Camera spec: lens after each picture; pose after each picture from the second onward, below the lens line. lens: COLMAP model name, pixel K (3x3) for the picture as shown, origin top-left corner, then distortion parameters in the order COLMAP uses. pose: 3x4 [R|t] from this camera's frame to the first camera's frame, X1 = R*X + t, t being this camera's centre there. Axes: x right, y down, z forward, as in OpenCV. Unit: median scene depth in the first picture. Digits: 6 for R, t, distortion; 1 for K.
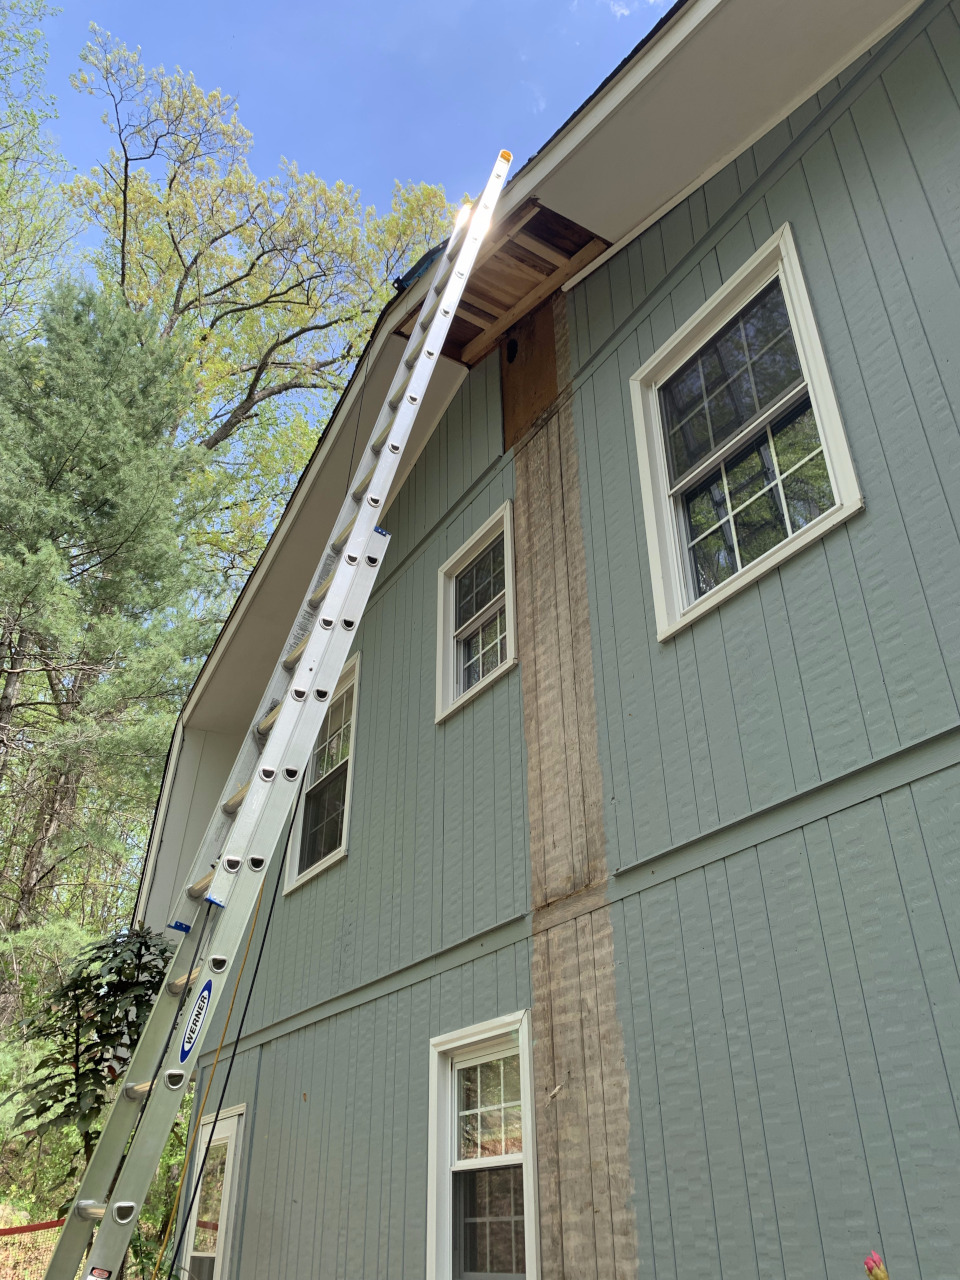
lens RADIAL K [[974.3, 0, 495.5], [0, 974.3, 626.7], [0, 0, 1]] dist [0.023260, -0.028084]
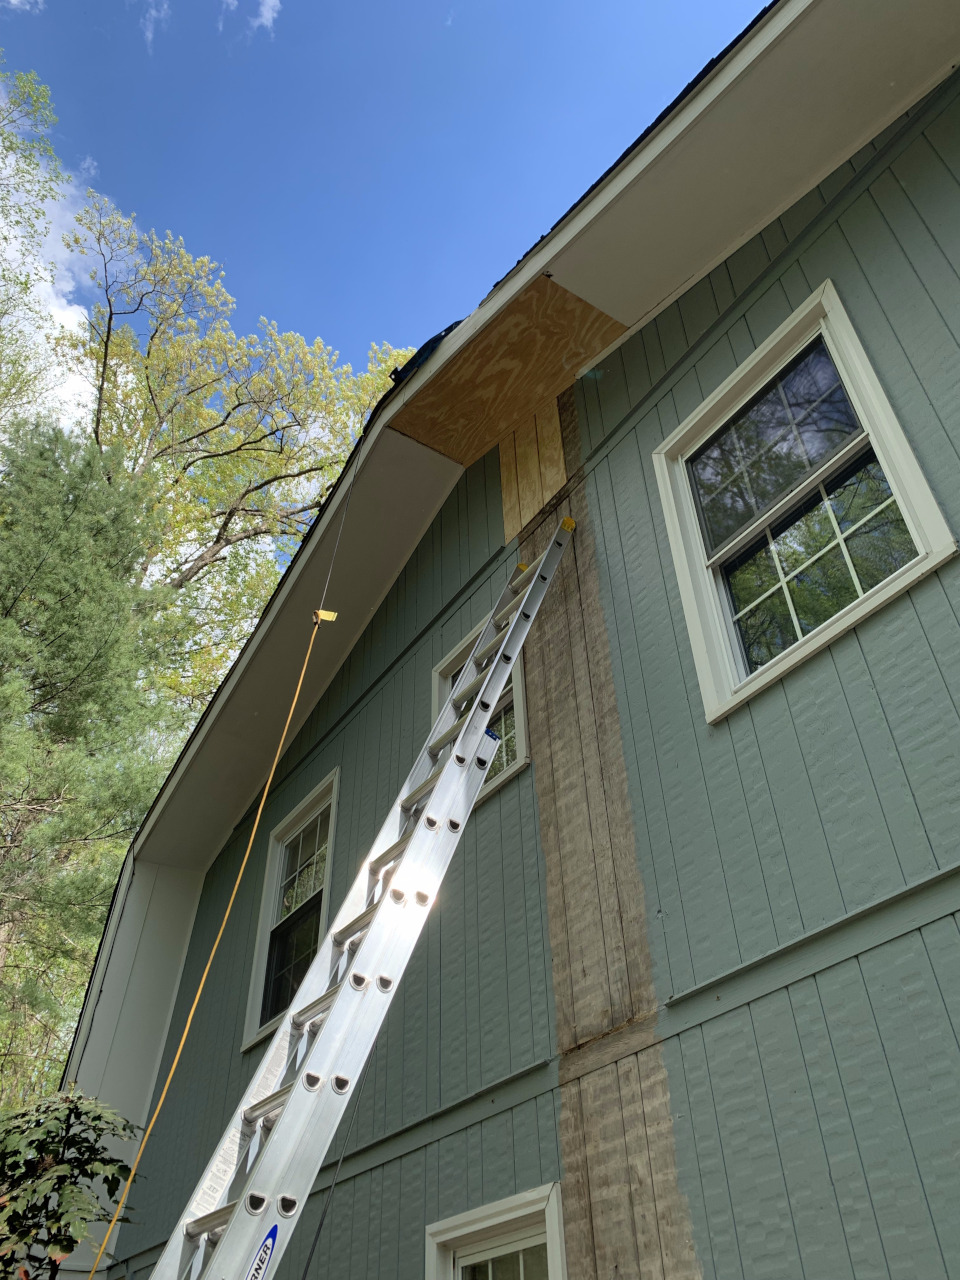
lens RADIAL K [[974.3, 0, 490.5], [0, 974.3, 624.7], [0, 0, 1]] dist [0.023260, -0.028084]
pose [[0.999228, 0.012865, 0.037128, -0.053394], [-0.006683, 0.986758, -0.162060, 0.064135], [-0.038721, 0.161687, 0.986082, 0.124011]]
